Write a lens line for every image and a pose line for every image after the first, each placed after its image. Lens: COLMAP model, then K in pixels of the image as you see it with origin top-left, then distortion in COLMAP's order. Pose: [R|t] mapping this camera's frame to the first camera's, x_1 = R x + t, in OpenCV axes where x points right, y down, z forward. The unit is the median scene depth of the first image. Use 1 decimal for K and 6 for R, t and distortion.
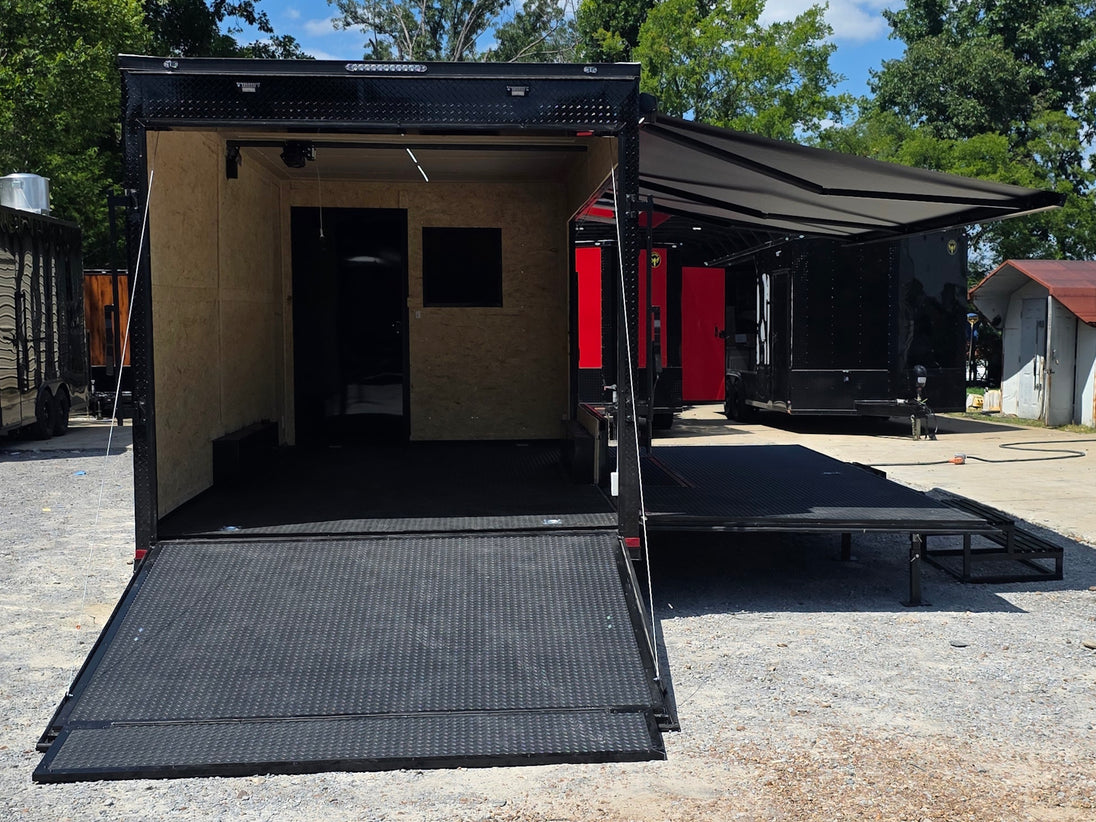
lens RADIAL K [[1546.7, 0, 579.8], [0, 1546.7, 469.6], [0, 0, 1]] dist [0.096287, -0.142774]
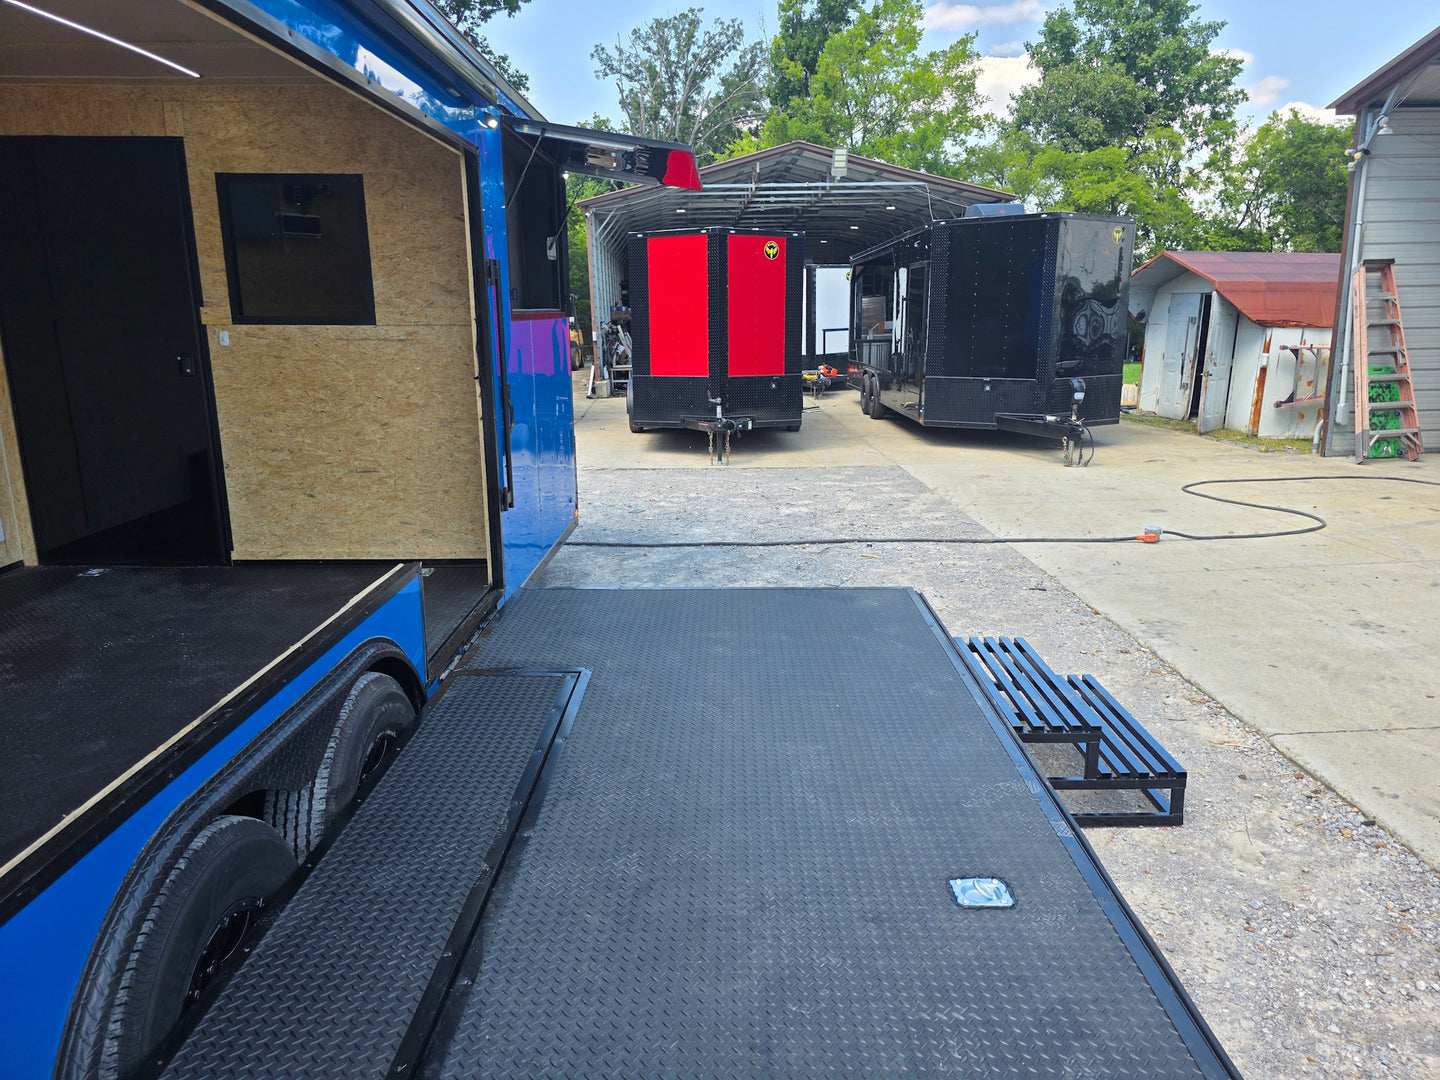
lens RADIAL K [[964.8, 0, 731.9], [0, 964.8, 533.1], [0, 0, 1]] dist [0.054535, -0.052794]
pose [[0.997421, 0.017368, -0.069638, 0.062399], [-0.007498, 0.990187, 0.139550, -0.049935], [0.071379, -0.138668, 0.987763, 0.405571]]
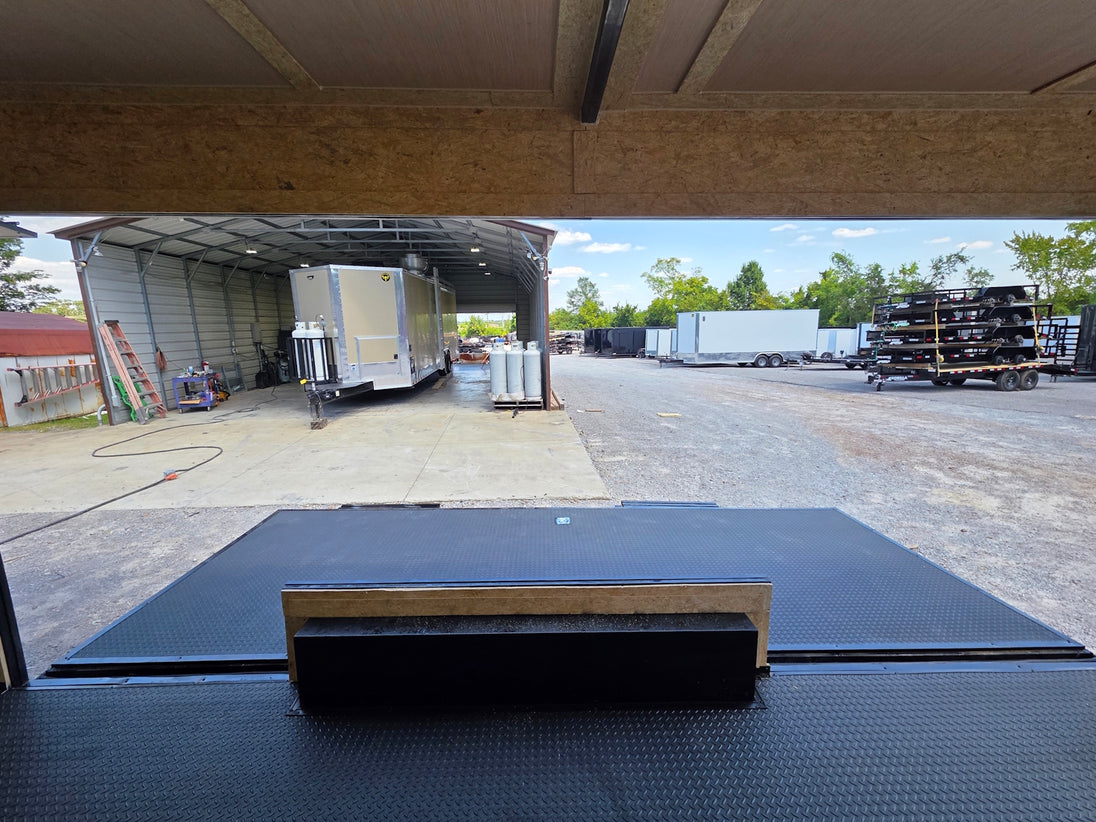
lens RADIAL K [[461.5, 0, 548.0], [0, 461.5, 411.0], [0, 0, 1]] dist [0.000631, -0.000230]
pose [[0.060921, -0.170032, 0.983554, -0.080918], [0.096659, 0.981758, 0.163735, -0.067087], [-0.993451, 0.085094, 0.076245, 0.494012]]
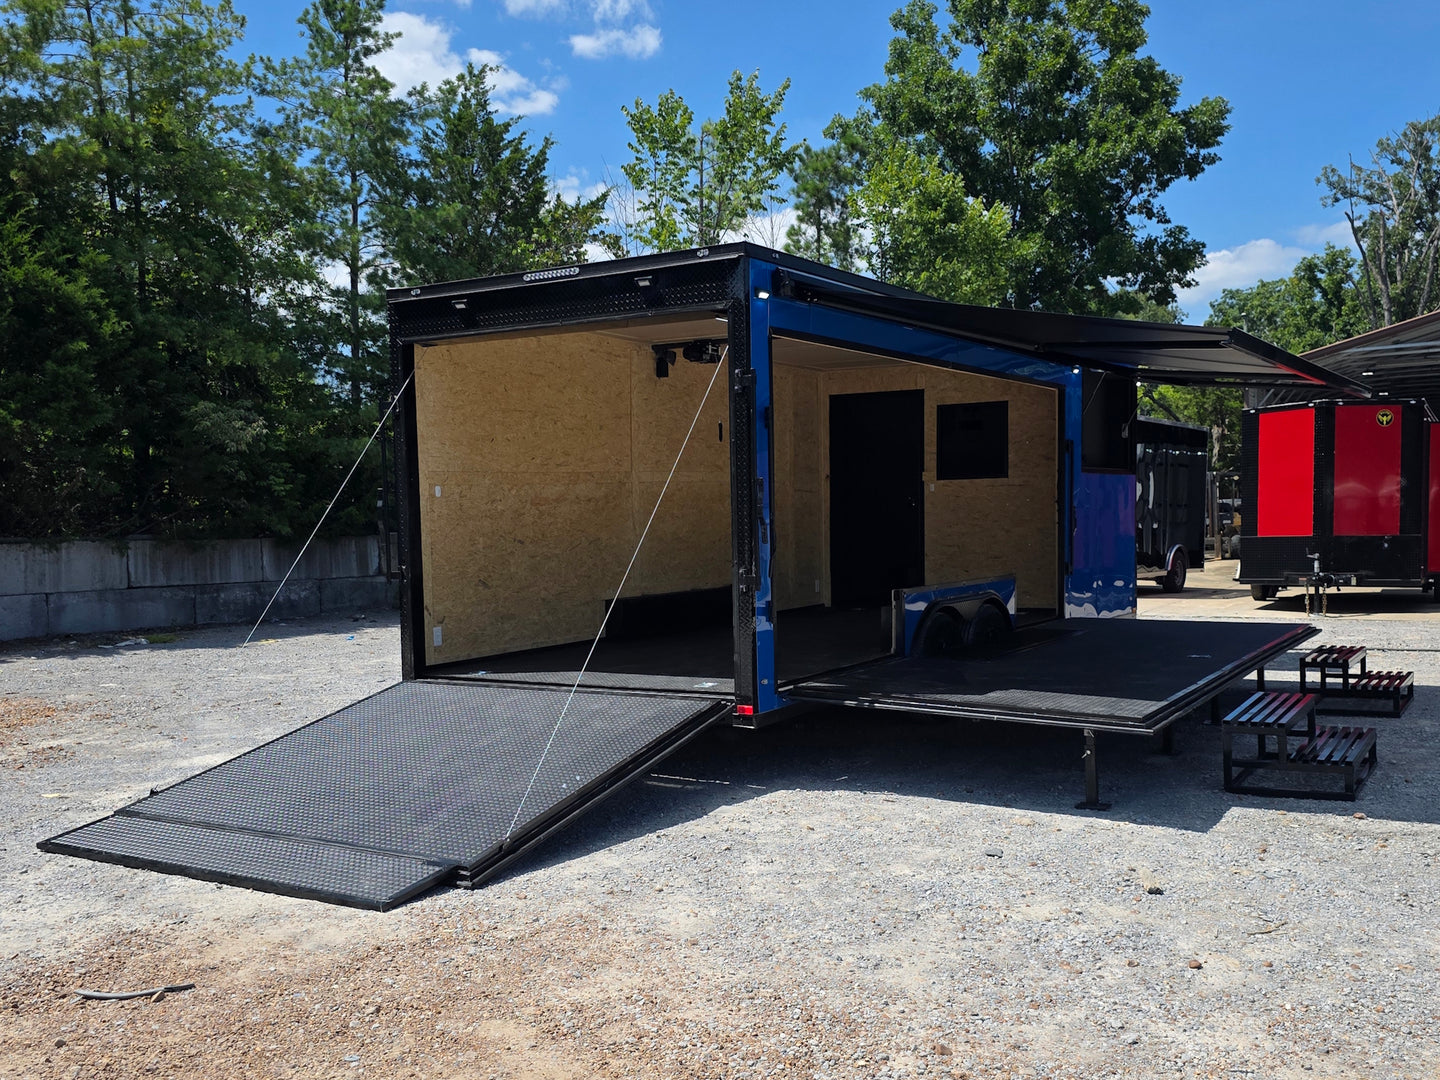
lens RADIAL K [[1349.8, 0, 704.6], [0, 1349.8, 615.9], [0, 0, 1]] dist [0.088595, -0.135399]
pose [[0.798141, 0.033779, -0.601523, 0.204612], [-0.037431, 0.999278, 0.006448, -0.007442], [0.601307, 0.017369, 0.798829, 0.101973]]
